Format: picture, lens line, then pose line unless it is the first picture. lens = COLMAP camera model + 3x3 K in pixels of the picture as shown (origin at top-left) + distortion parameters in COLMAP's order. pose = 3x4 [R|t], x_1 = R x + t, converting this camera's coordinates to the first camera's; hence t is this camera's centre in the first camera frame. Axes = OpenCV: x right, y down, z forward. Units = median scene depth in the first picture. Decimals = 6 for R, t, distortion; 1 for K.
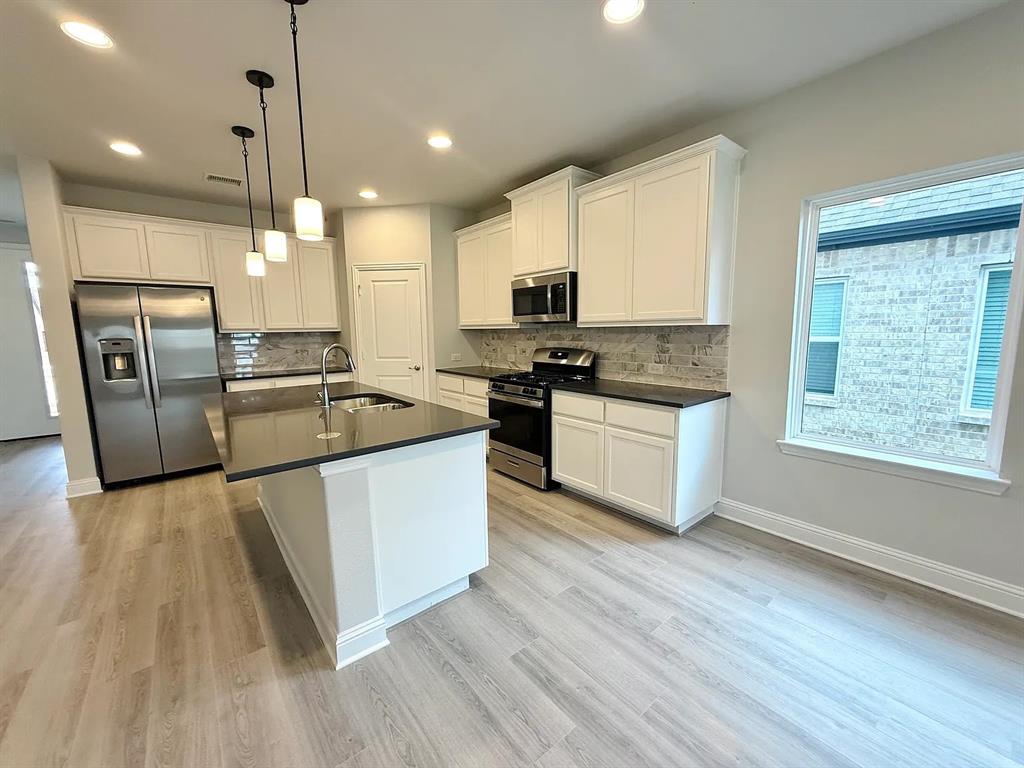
lens RADIAL K [[408.2, 0, 512.0], [0, 408.2, 384.0], [0, 0, 1]] dist [0.001798, 0.000132]
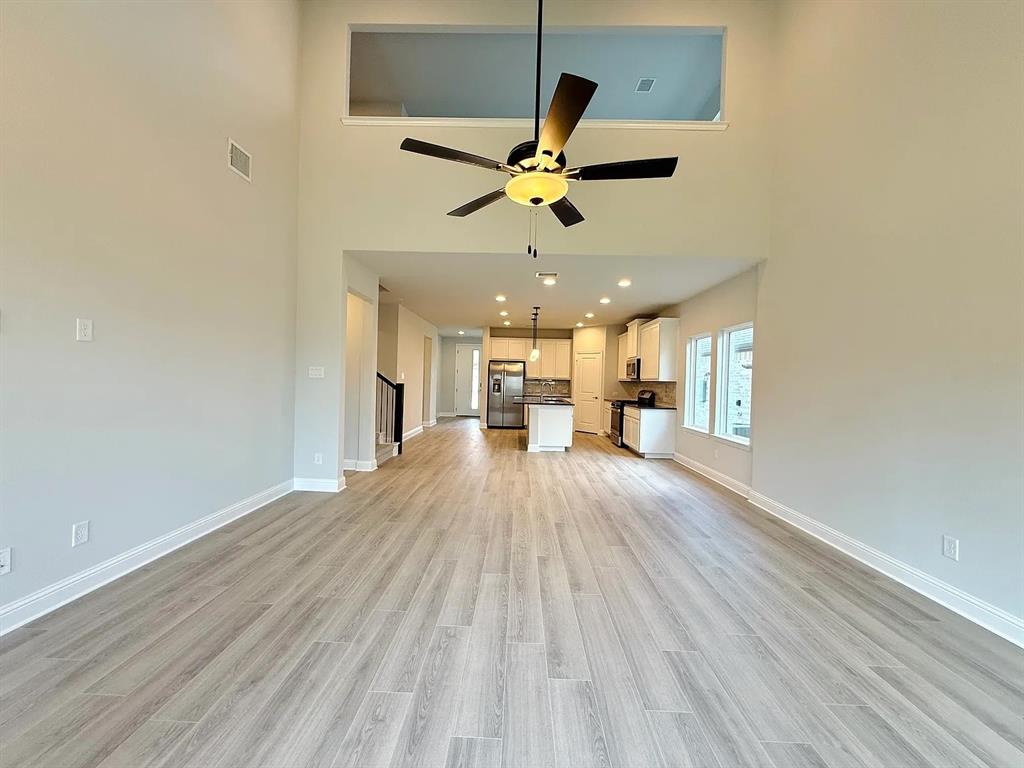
lens RADIAL K [[408.2, 0, 512.0], [0, 408.2, 384.0], [0, 0, 1]] dist [0.001798, 0.000132]
pose [[0.763173, 0.042285, -0.644809, 1.098698], [-0.124883, 0.988696, -0.082971, 0.166440], [0.634012, 0.143847, 0.759827, -1.254192]]
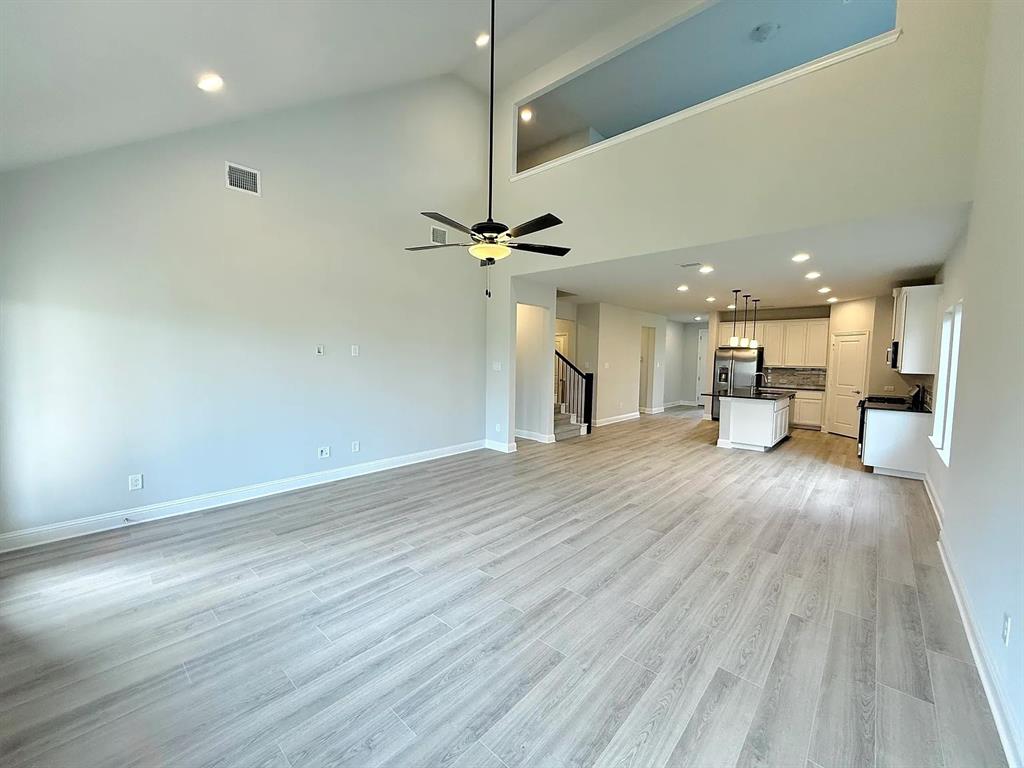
lens RADIAL K [[408.2, 0, 512.0], [0, 408.2, 384.0], [0, 0, 1]] dist [0.001798, 0.000132]
pose [[0.159569, 0.080534, -0.983896, 1.600841], [-0.151410, 0.986871, 0.056222, 0.064959], [0.975506, 0.140001, 0.169667, -0.902963]]
